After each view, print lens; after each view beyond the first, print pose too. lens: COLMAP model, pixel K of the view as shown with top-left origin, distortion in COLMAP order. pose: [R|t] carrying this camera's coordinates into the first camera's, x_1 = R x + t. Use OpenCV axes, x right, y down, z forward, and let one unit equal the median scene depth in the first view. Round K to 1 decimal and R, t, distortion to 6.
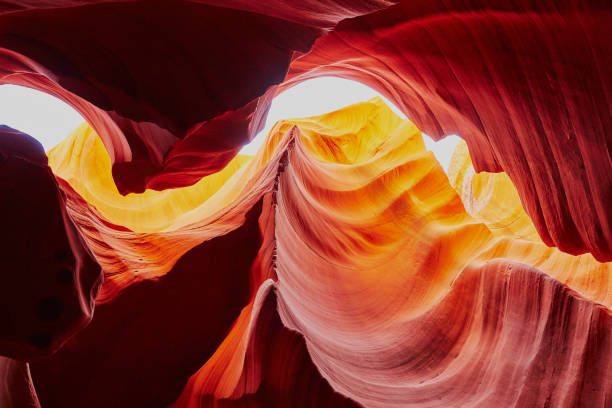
lens RADIAL K [[428.4, 0, 306.0], [0, 428.4, 204.0], [0, 0, 1]] dist [-0.001127, 0.002160]
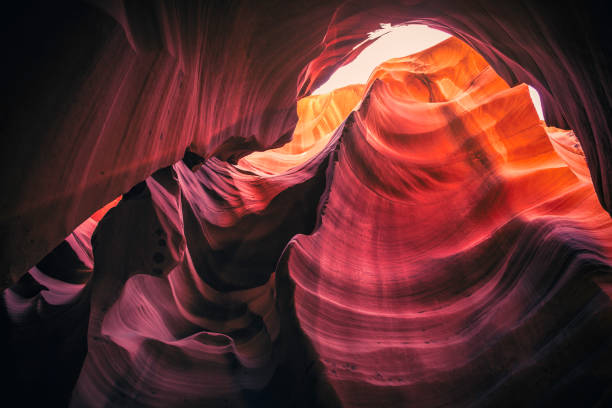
lens RADIAL K [[300.8, 0, 306.0], [0, 300.8, 204.0], [0, 0, 1]] dist [-0.016953, 0.000719]
pose [[0.853068, 0.116144, -0.508711, 0.336149], [0.082925, 0.932349, 0.351923, -0.211247], [0.515169, -0.342398, 0.785725, 0.171664]]
